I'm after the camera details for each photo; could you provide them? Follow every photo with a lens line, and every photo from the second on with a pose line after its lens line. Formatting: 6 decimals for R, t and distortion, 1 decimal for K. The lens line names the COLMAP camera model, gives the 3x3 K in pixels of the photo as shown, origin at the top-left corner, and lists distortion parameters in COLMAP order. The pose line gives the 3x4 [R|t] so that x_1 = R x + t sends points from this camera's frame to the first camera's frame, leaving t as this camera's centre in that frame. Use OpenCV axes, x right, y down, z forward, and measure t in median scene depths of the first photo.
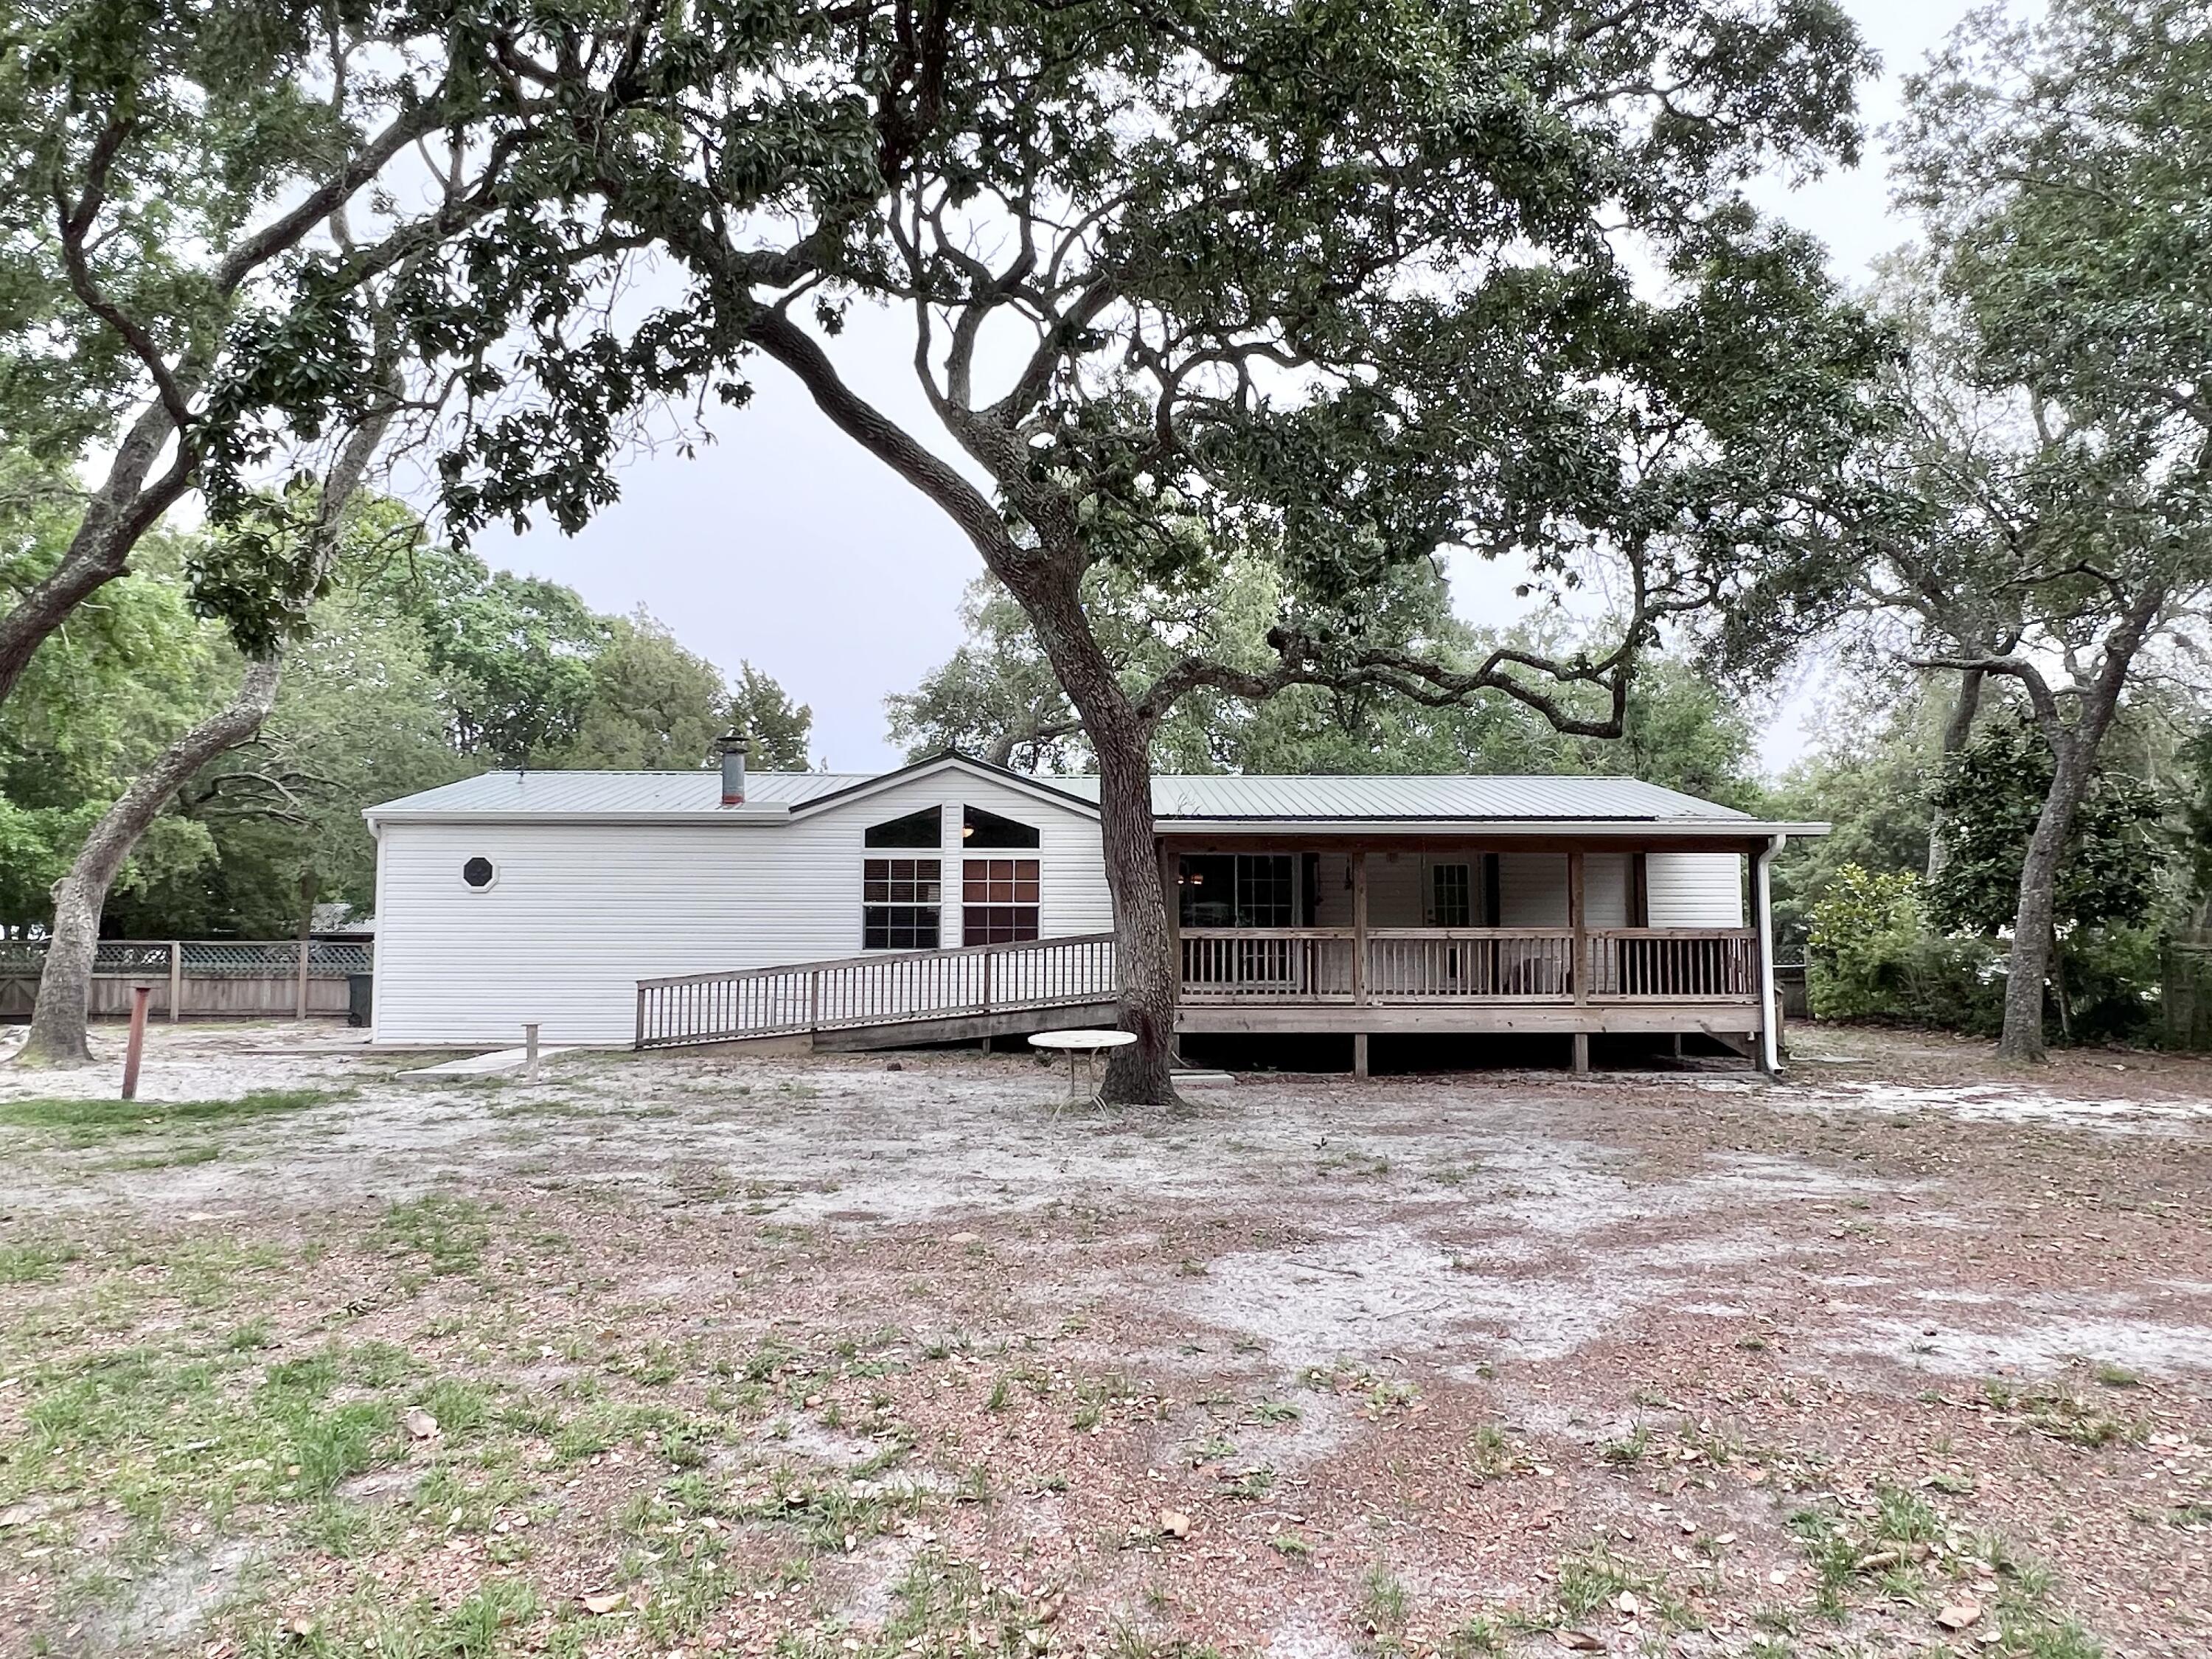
lens RADIAL K [[1372.0, 0, 1113.6], [0, 1372.0, 823.4], [0, 0, 1]] dist [-0.004572, 0.001408]
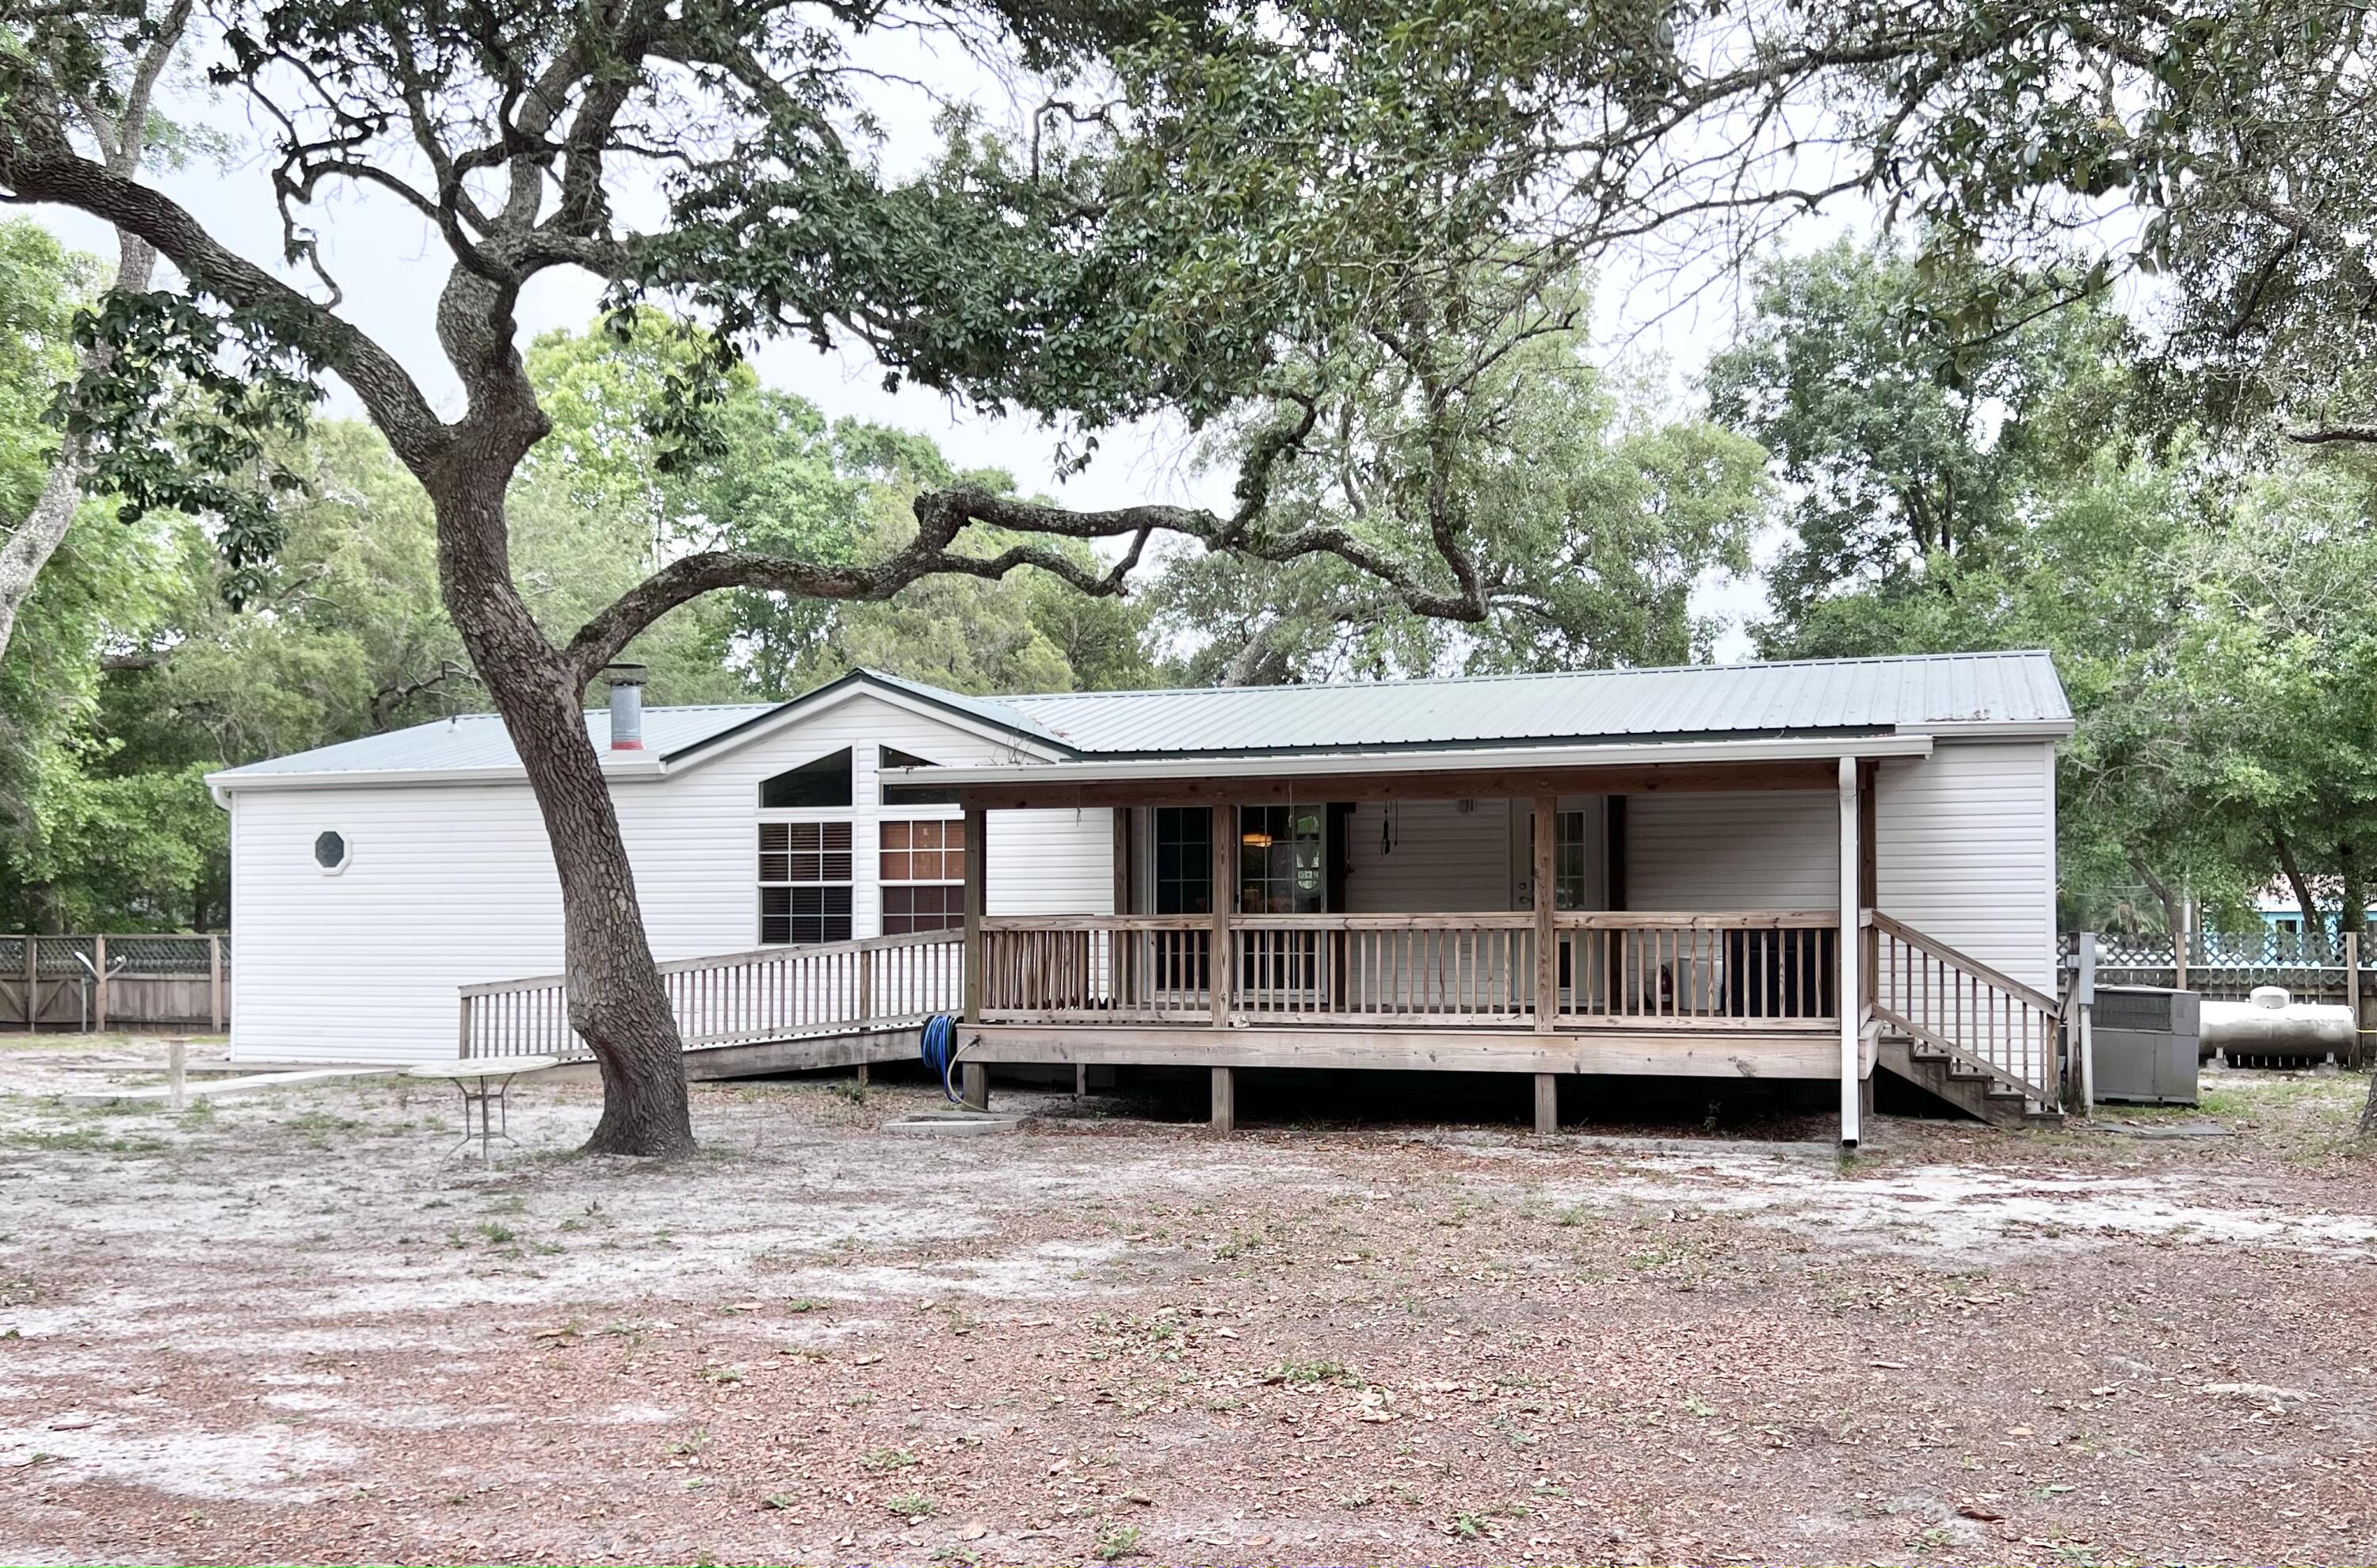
lens RADIAL K [[2146.5, 0, 1183.1], [0, 2146.5, 804.1], [0, 0, 1]] dist [0.047284, -0.000018]
pose [[0.937524, -0.022848, -0.347169, 0.437459], [0.032299, 0.999248, 0.021461, -0.001679], [0.346418, -0.031333, 0.937557, -0.009396]]
